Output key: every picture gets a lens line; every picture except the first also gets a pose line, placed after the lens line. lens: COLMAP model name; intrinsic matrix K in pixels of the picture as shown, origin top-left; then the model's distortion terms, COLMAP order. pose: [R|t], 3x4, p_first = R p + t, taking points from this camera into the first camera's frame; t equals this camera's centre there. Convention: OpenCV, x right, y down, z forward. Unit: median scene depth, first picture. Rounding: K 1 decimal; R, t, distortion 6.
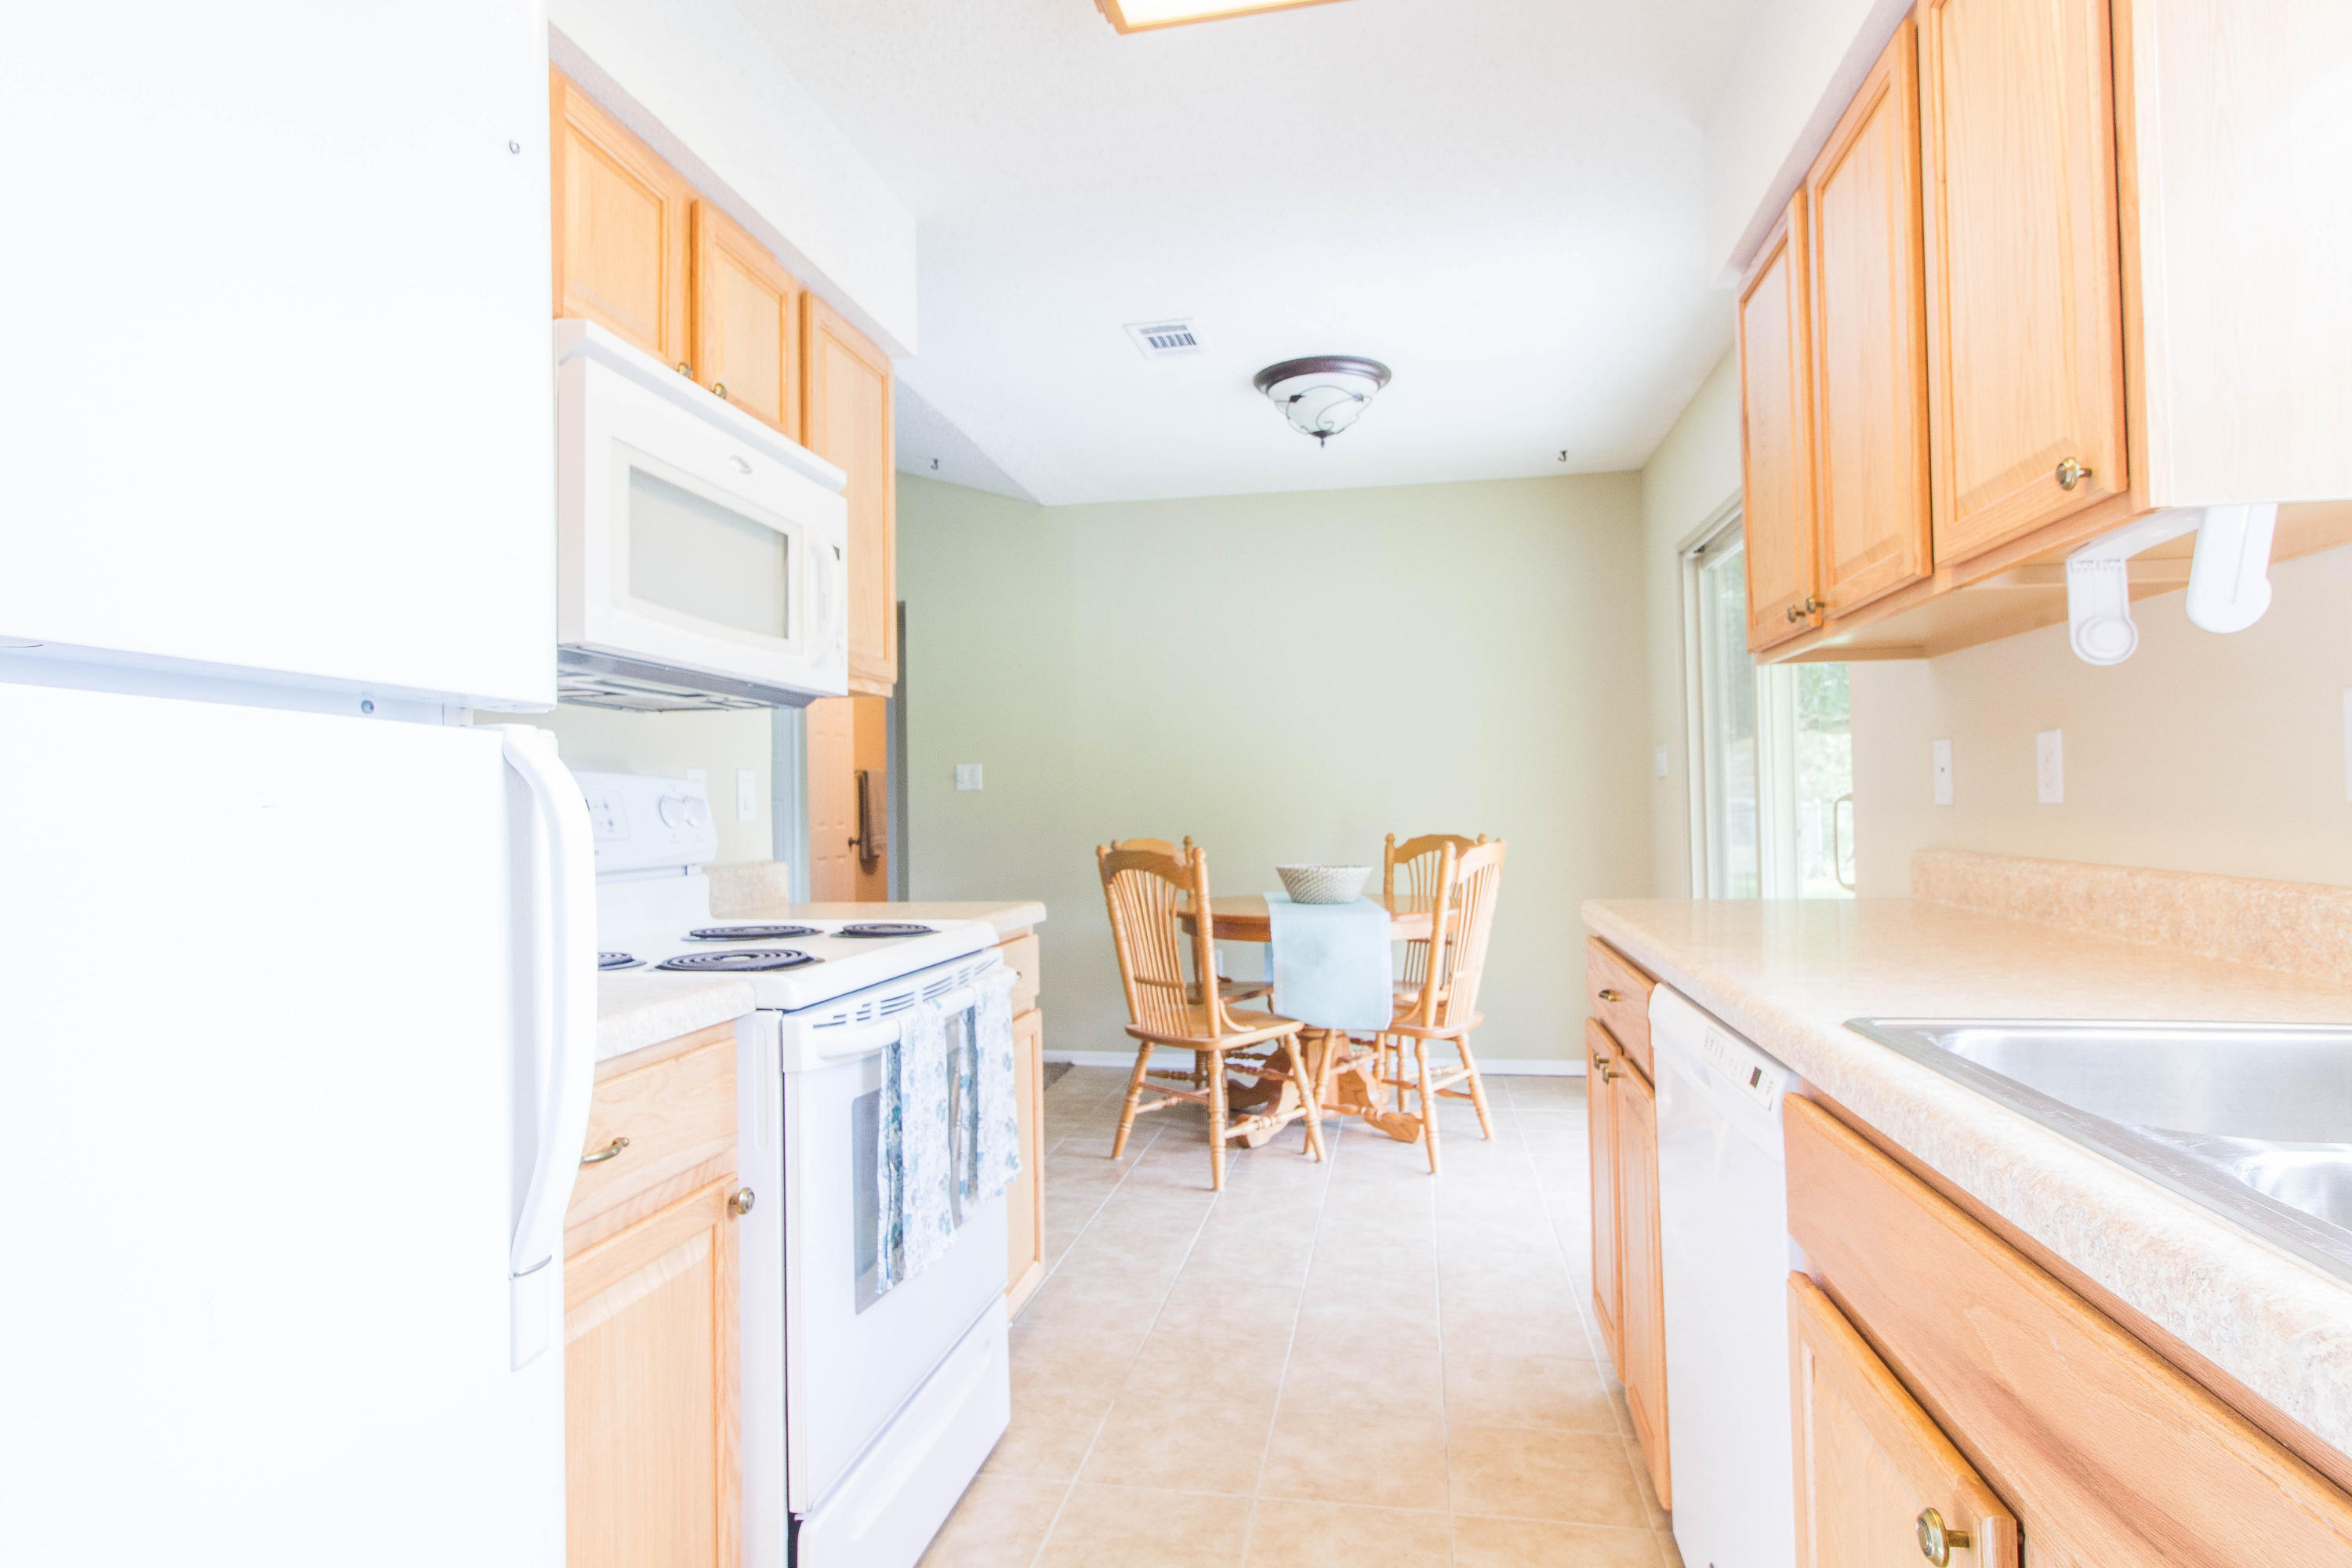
lens RADIAL K [[1262.5, 0, 1176.0], [0, 1262.5, 784.0], [0, 0, 1]] dist [0.000030, -0.000048]
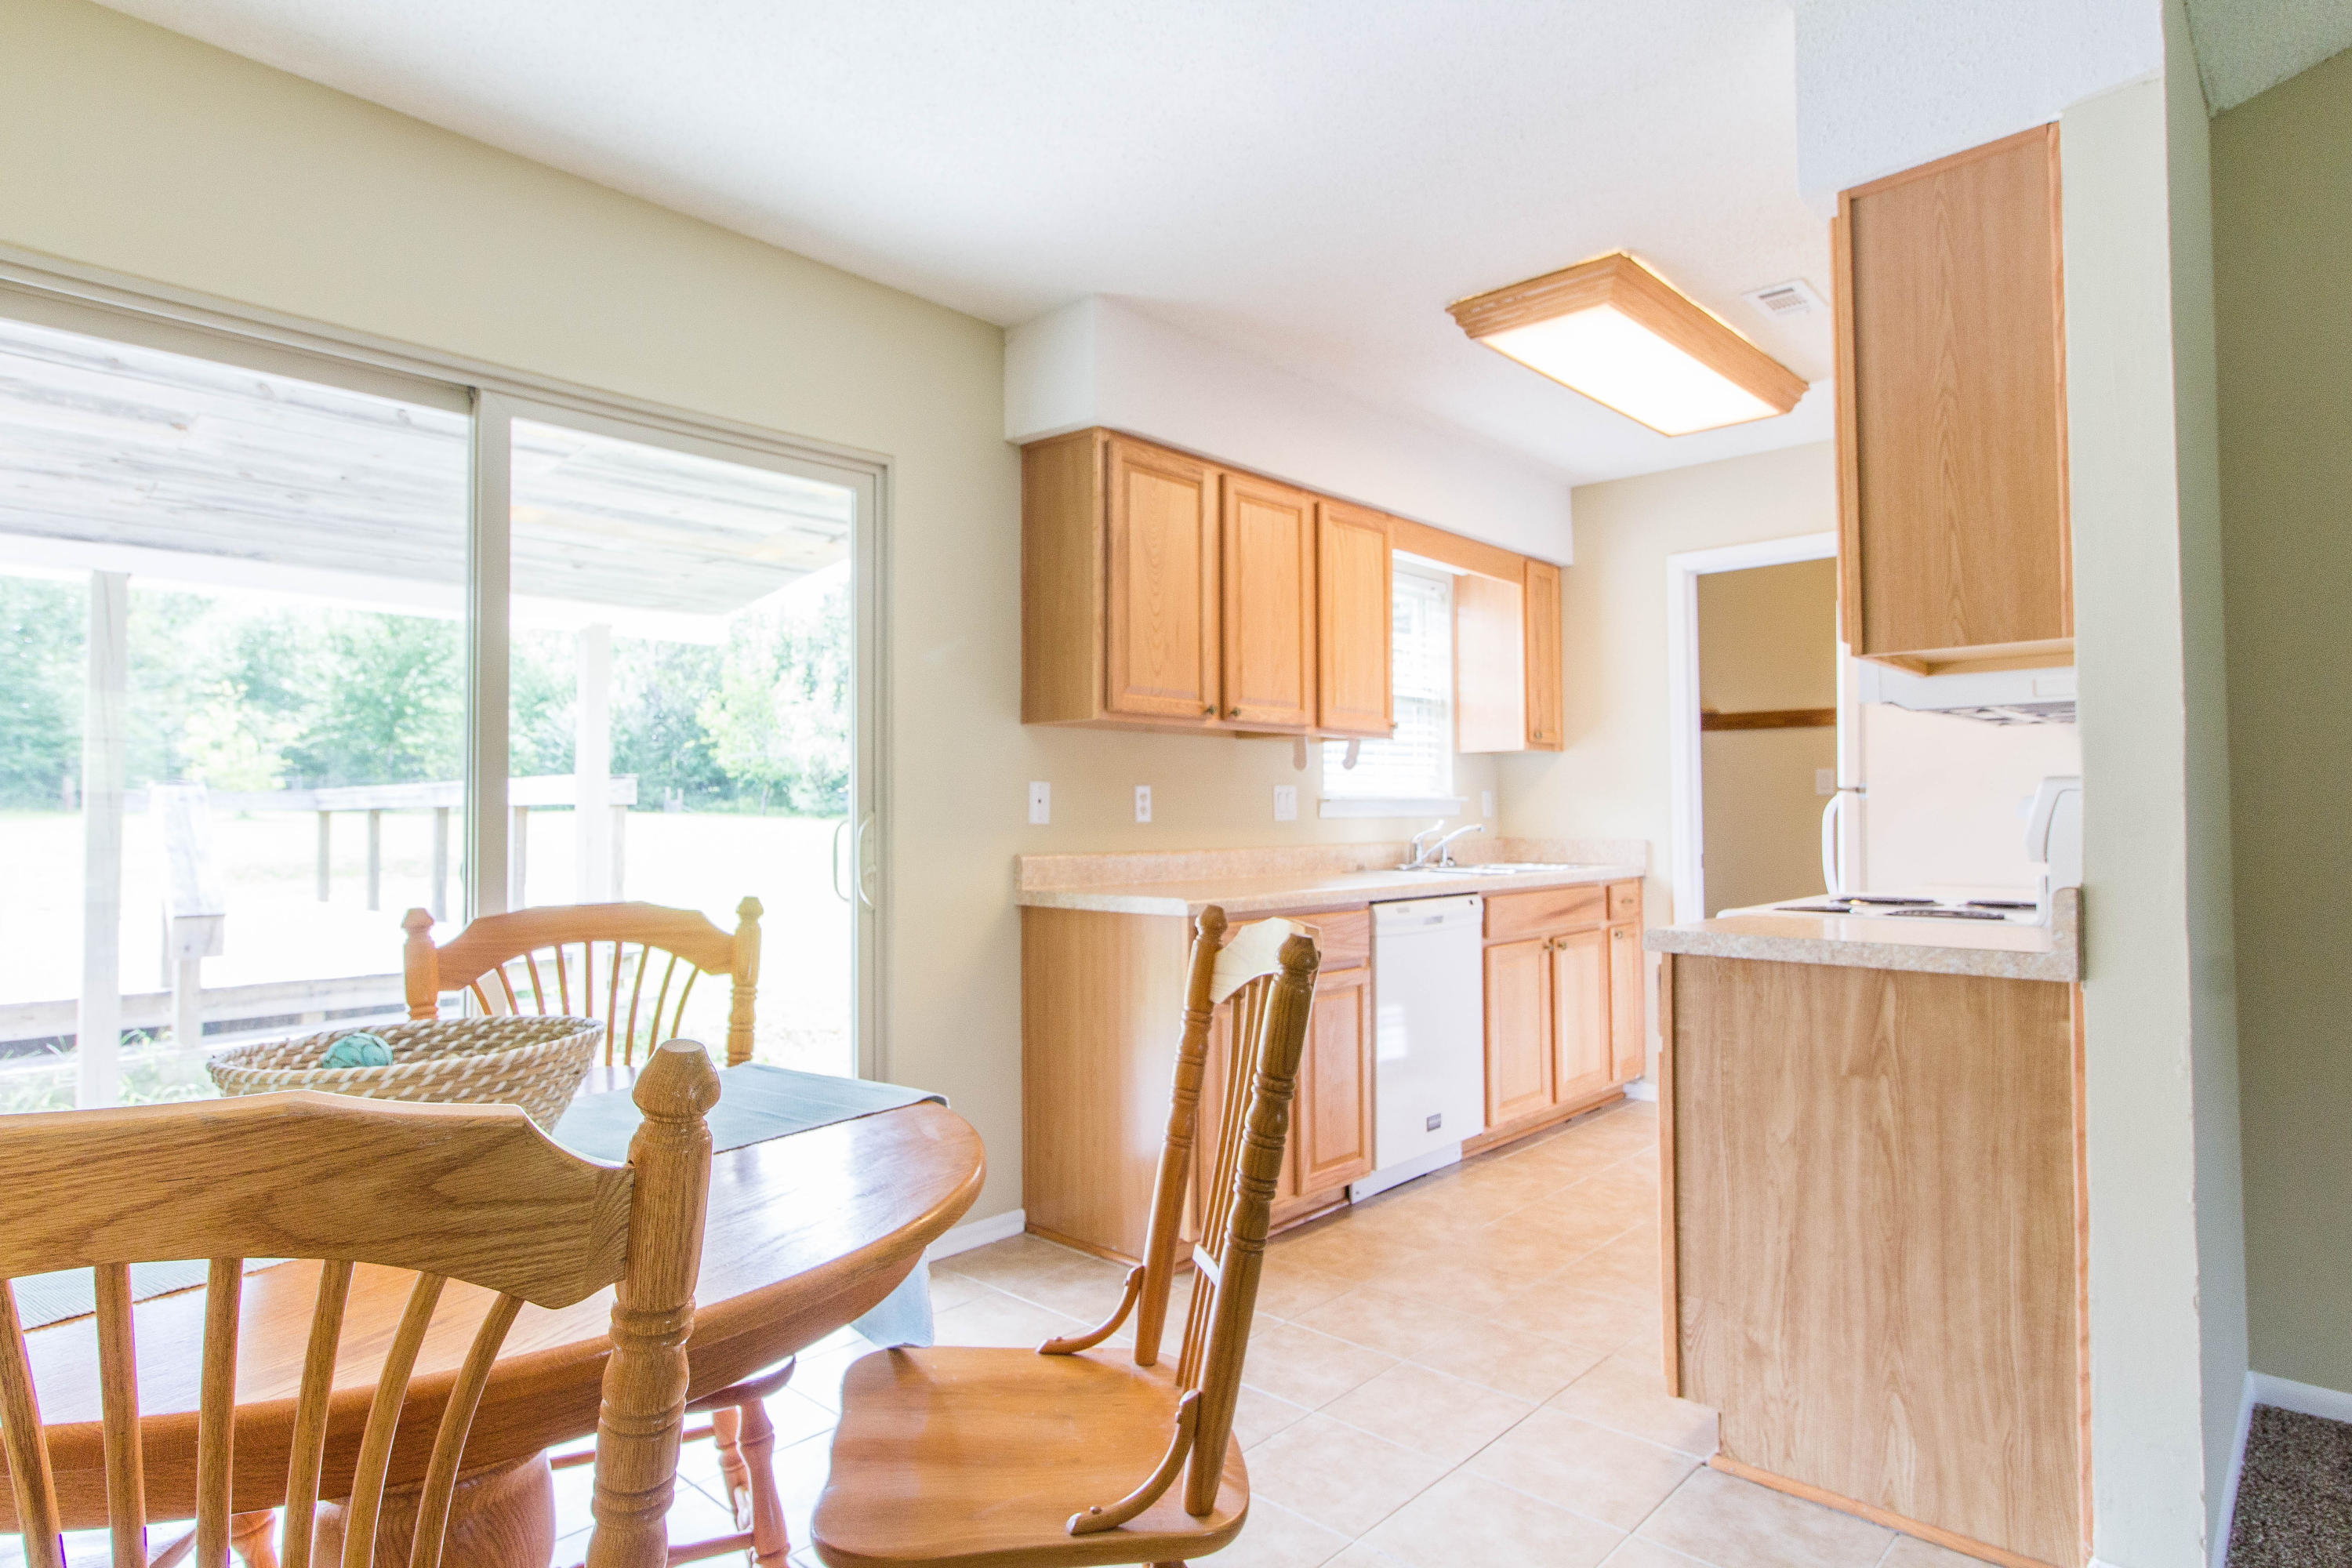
lens RADIAL K [[1262.5, 0, 1176.0], [0, 1262.5, 784.0], [0, 0, 1]] dist [0.000030, -0.000048]
pose [[-0.842757, 0.027879, 0.537572, -0.360781], [0.003004, 0.998886, -0.047093, 0.043027], [-0.538286, -0.038073, -0.841902, 2.323029]]
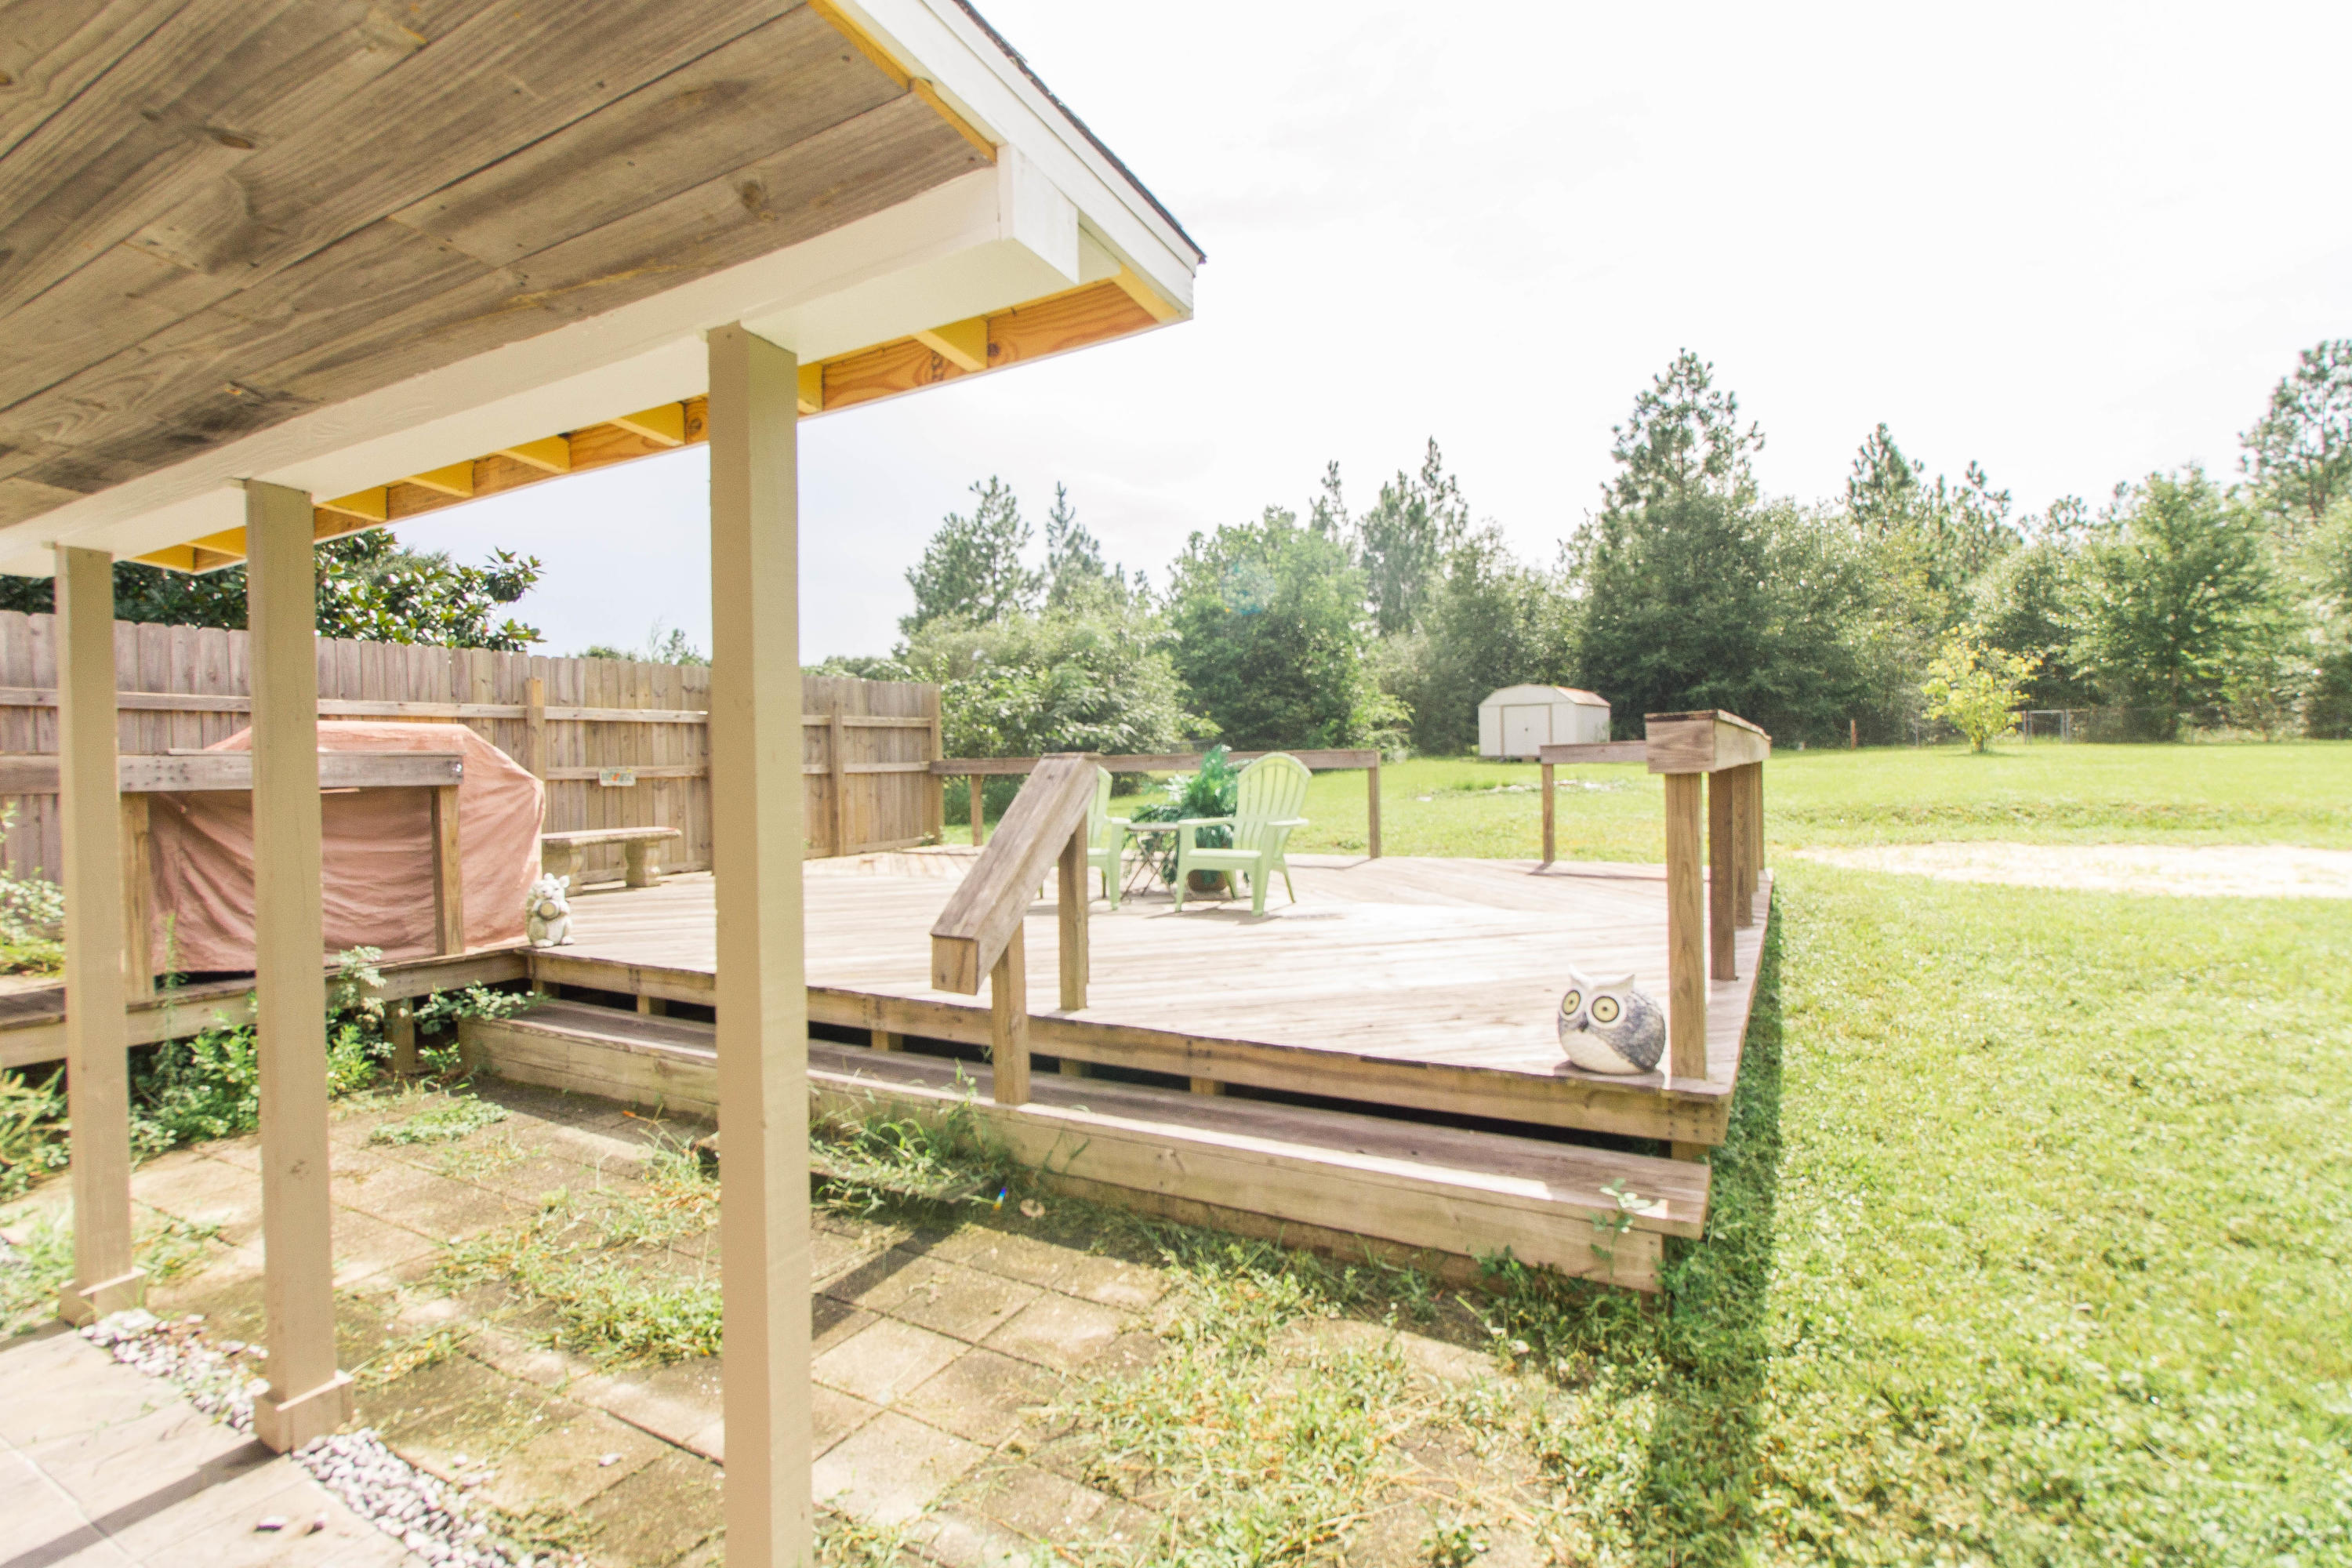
lens RADIAL K [[1092.8, 0, 1176.0], [0, 1092.8, 784.0], [0, 0, 1]] dist [0.007986, -0.000008]
pose [[0.327166, -0.012750, 0.944881, -0.067348], [-0.004480, 0.999877, 0.015044, 0.019635], [-0.944956, -0.009155, 0.327069, 1.962317]]
